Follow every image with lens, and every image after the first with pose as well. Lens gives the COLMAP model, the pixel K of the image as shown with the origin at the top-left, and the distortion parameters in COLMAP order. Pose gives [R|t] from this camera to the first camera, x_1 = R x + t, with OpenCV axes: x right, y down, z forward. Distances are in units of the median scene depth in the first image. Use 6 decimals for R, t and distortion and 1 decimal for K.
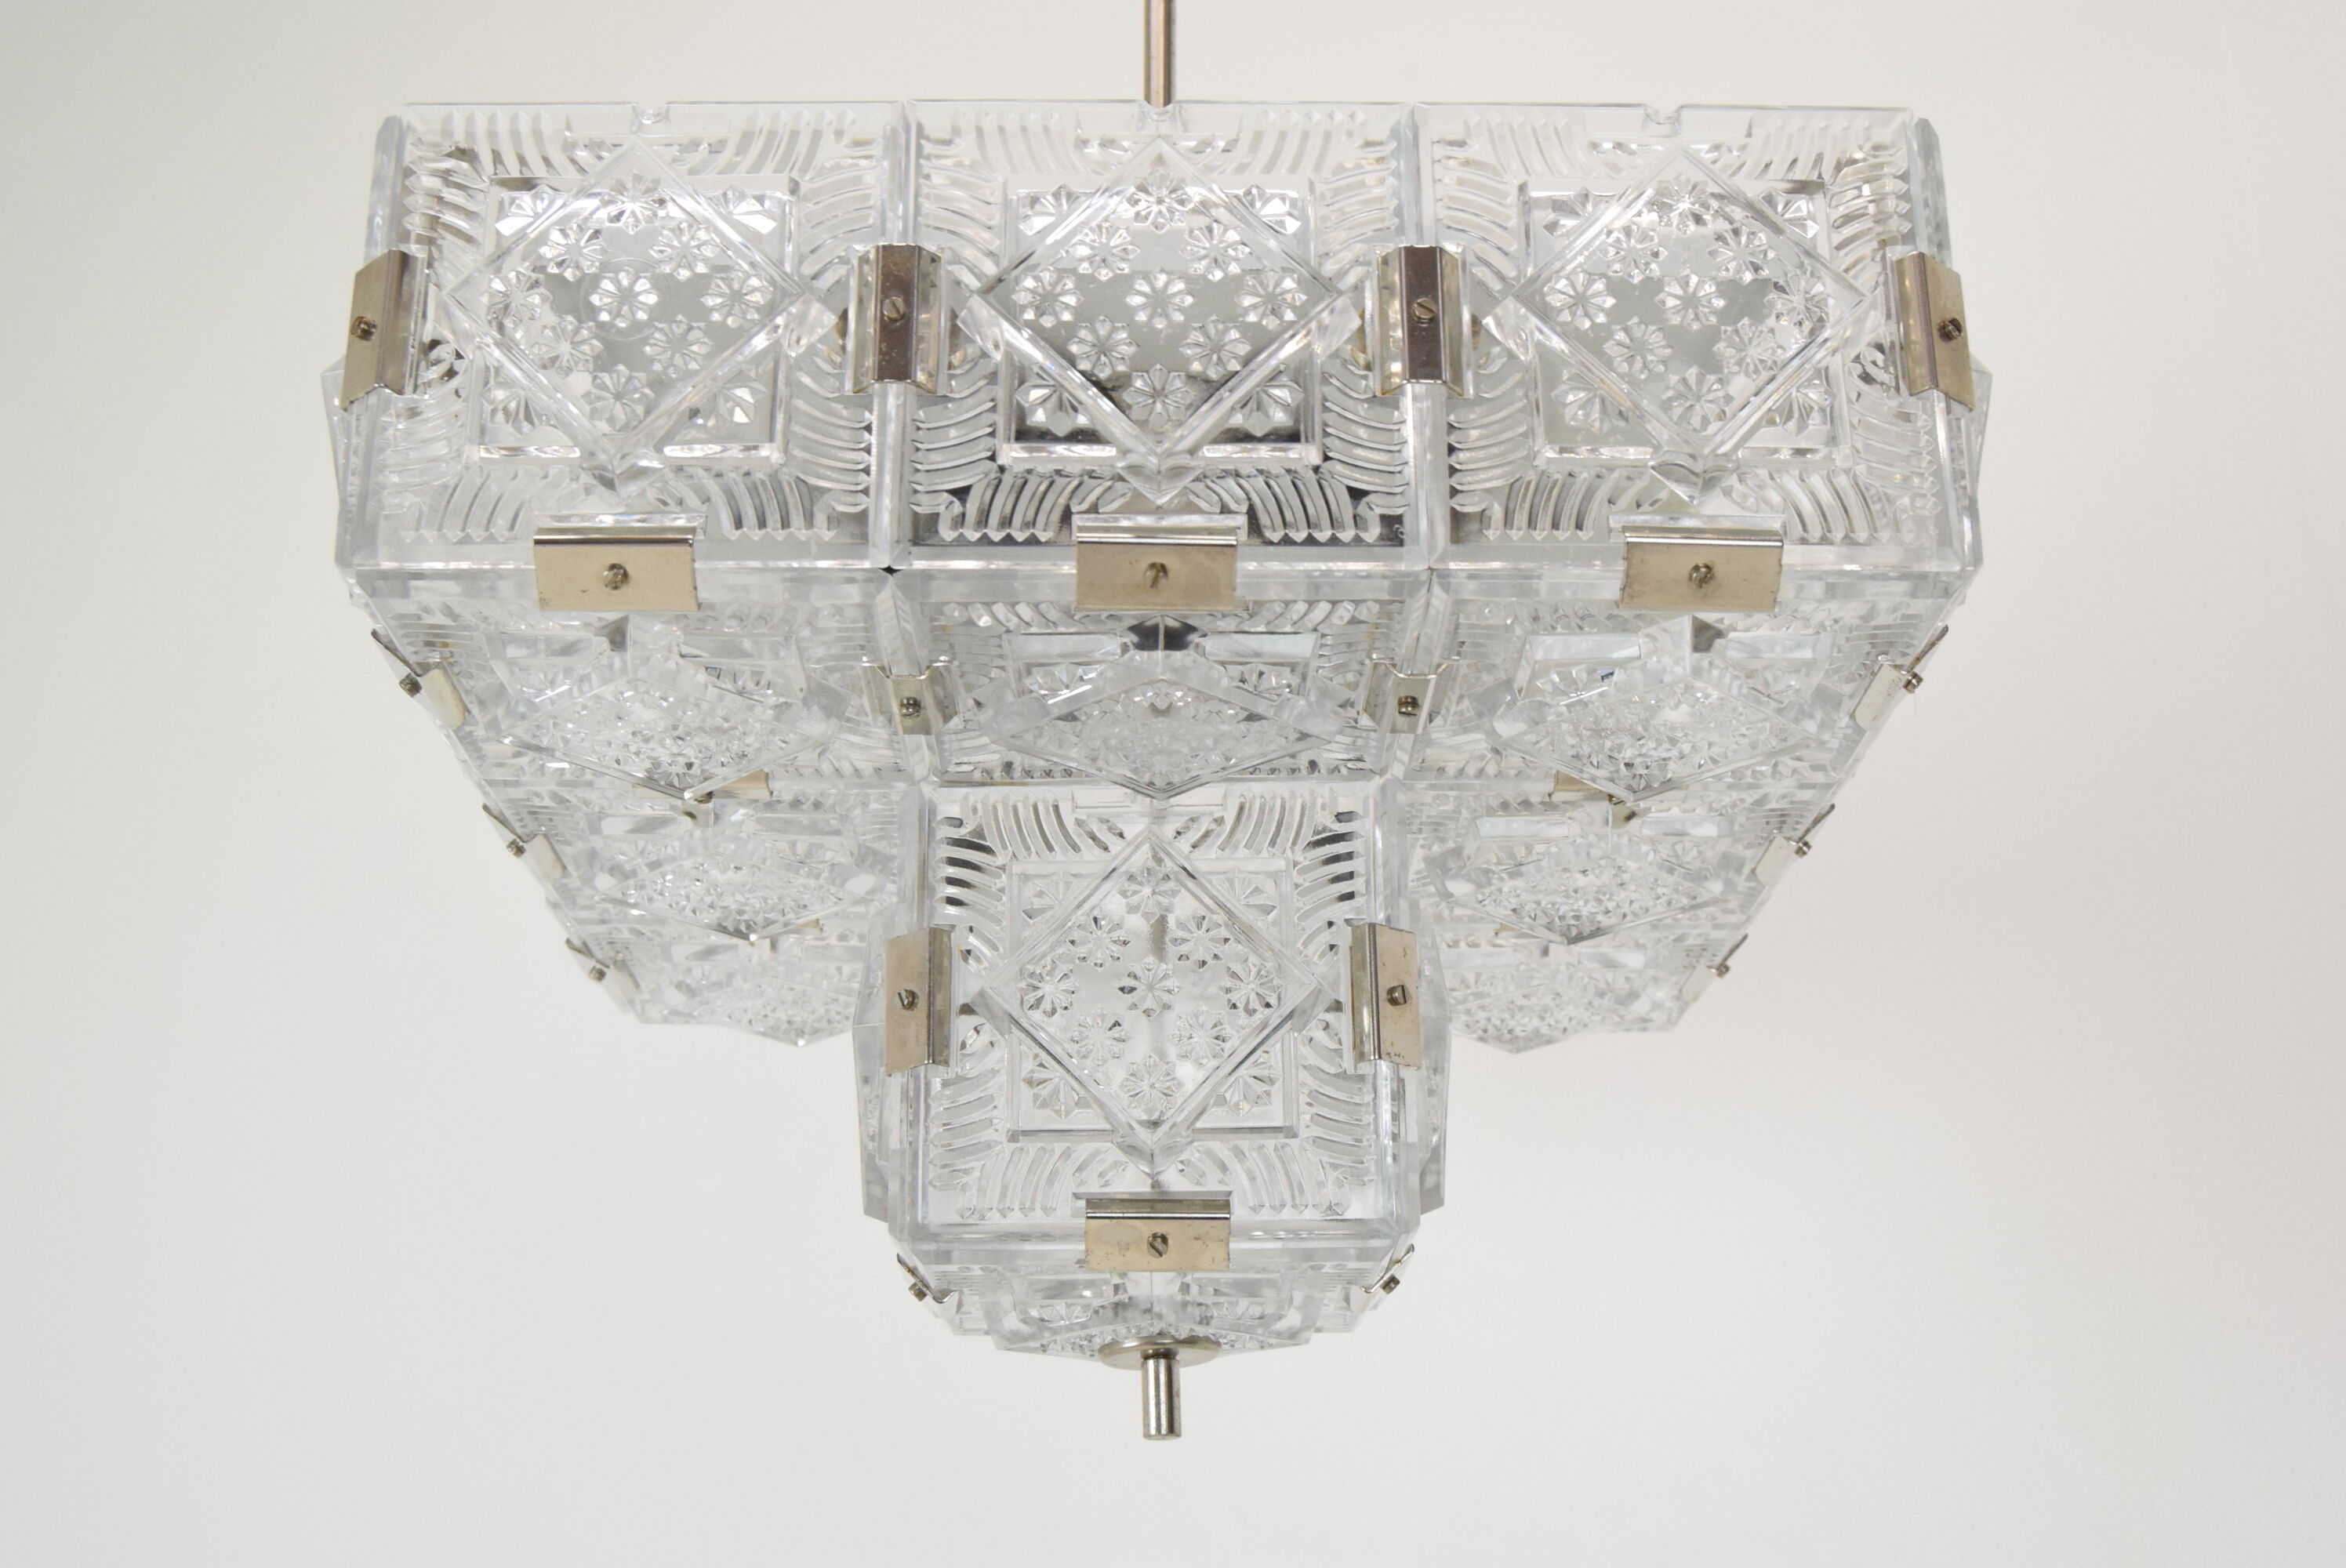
lens RADIAL K [[2784.0, 0, 1173.0], [0, 2784.0, 784.0], [0, 0, 1]] dist [-0.043423, 0.006521]
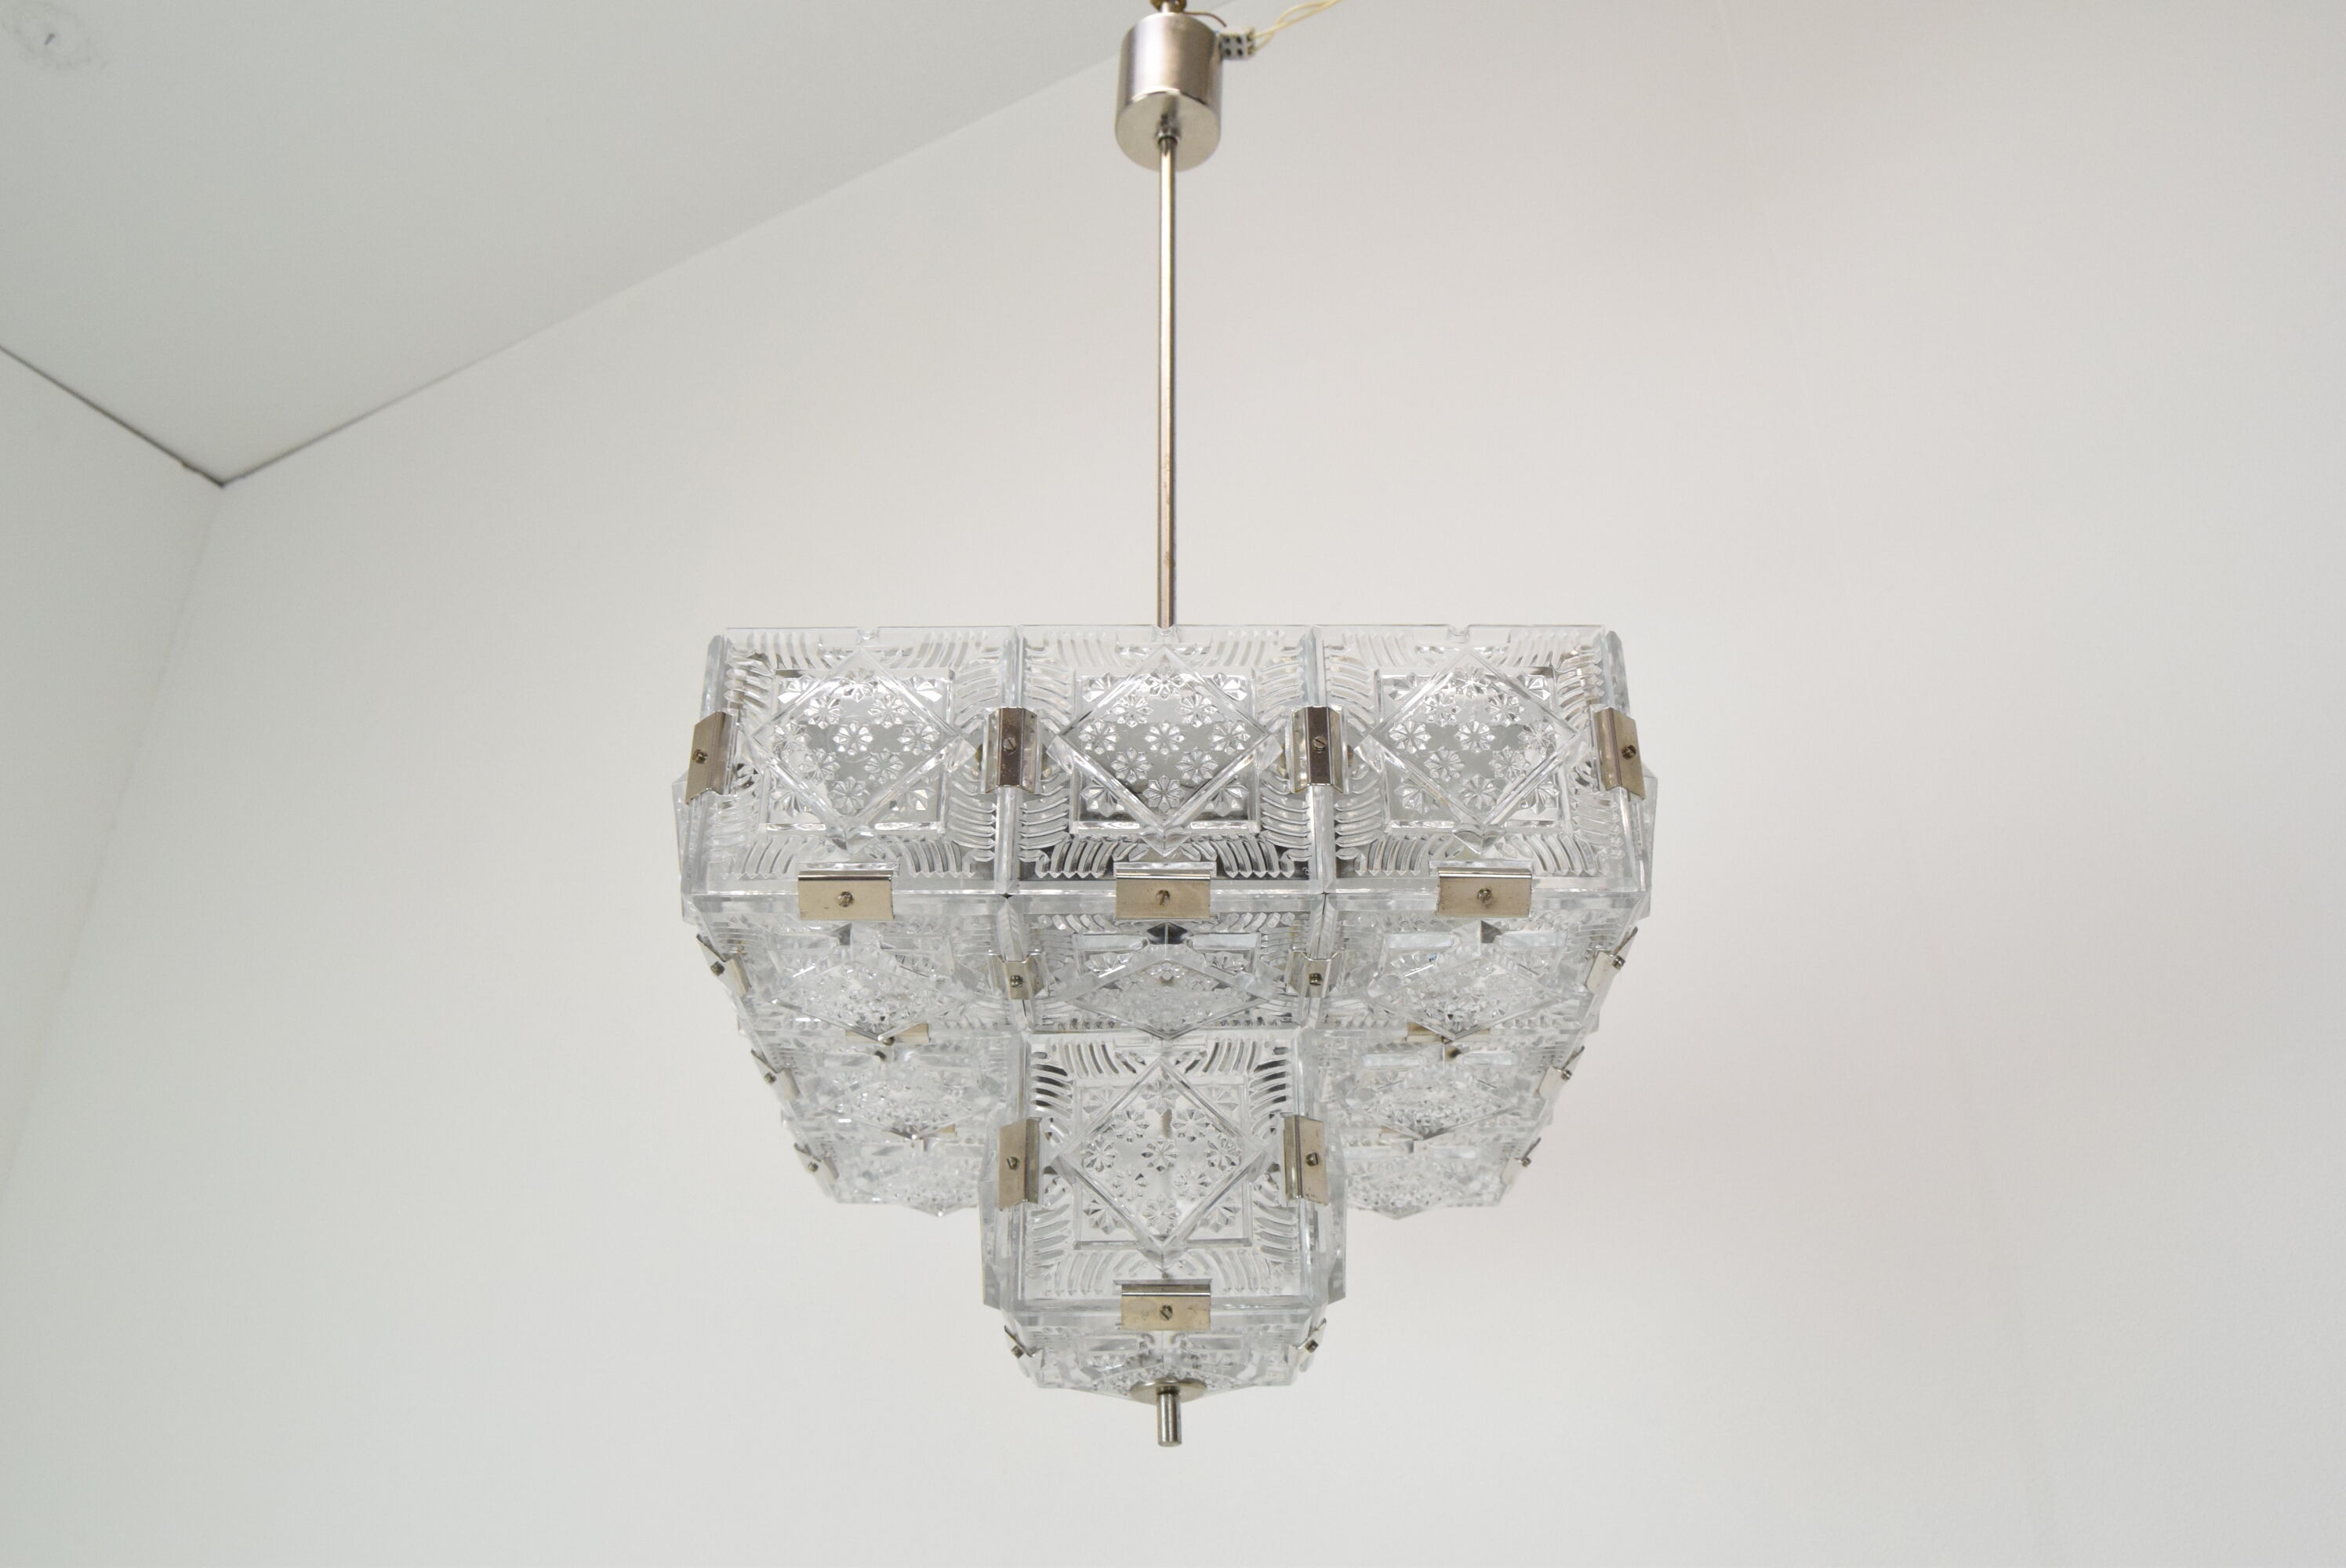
lens RADIAL K [[2014.6, 0, 1173.0], [0, 2014.6, 784.0], [0, 0, 1]] dist [-0.005358, -0.000235]
pose [[0.999966, -0.005689, -0.005904, 0.007399], [0.004636, 0.986268, -0.165088, 0.057805], [0.006763, 0.165055, 0.986261, -0.217297]]
